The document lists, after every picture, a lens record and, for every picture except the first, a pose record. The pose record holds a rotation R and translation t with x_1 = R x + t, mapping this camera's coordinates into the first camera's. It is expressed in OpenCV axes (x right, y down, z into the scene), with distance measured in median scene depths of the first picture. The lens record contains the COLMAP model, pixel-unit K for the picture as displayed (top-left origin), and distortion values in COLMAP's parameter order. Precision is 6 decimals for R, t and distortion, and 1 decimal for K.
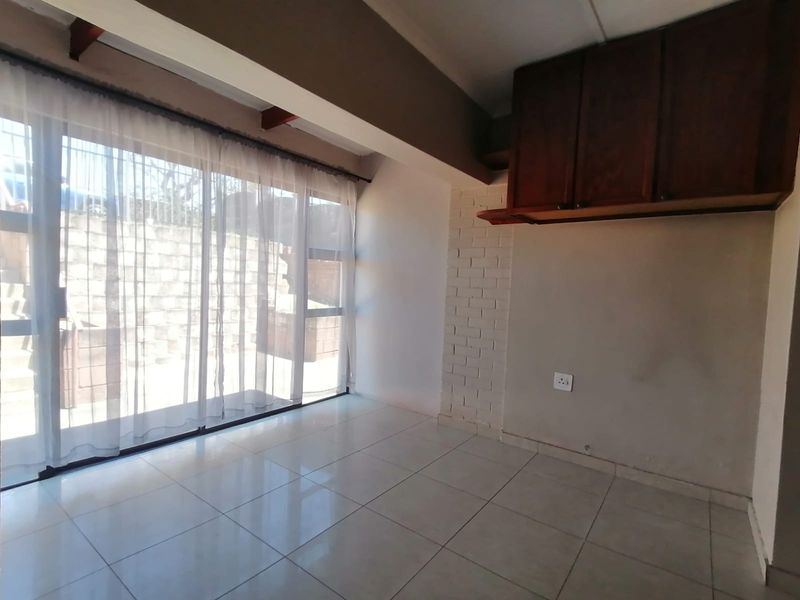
lens RADIAL K [[397.8, 0, 403.8], [0, 397.8, 301.4], [0, 0, 1]] dist [0.046514, -0.034198]
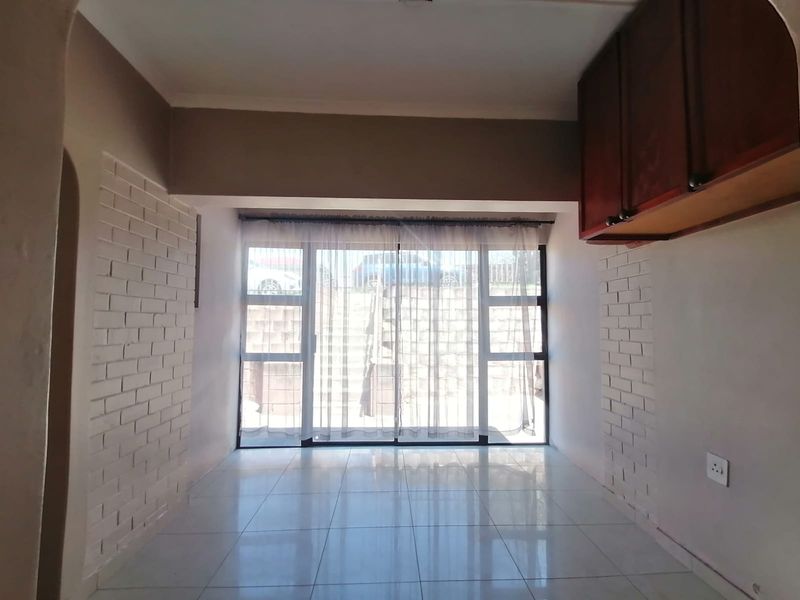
lens RADIAL K [[397.8, 0, 403.8], [0, 397.8, 301.4], [0, 0, 1]] dist [0.046514, -0.034198]
pose [[0.626869, -0.081556, -0.774845, 0.517281], [-0.013813, 0.993187, -0.115712, 0.011523], [0.779002, 0.083239, 0.621471, 0.149161]]
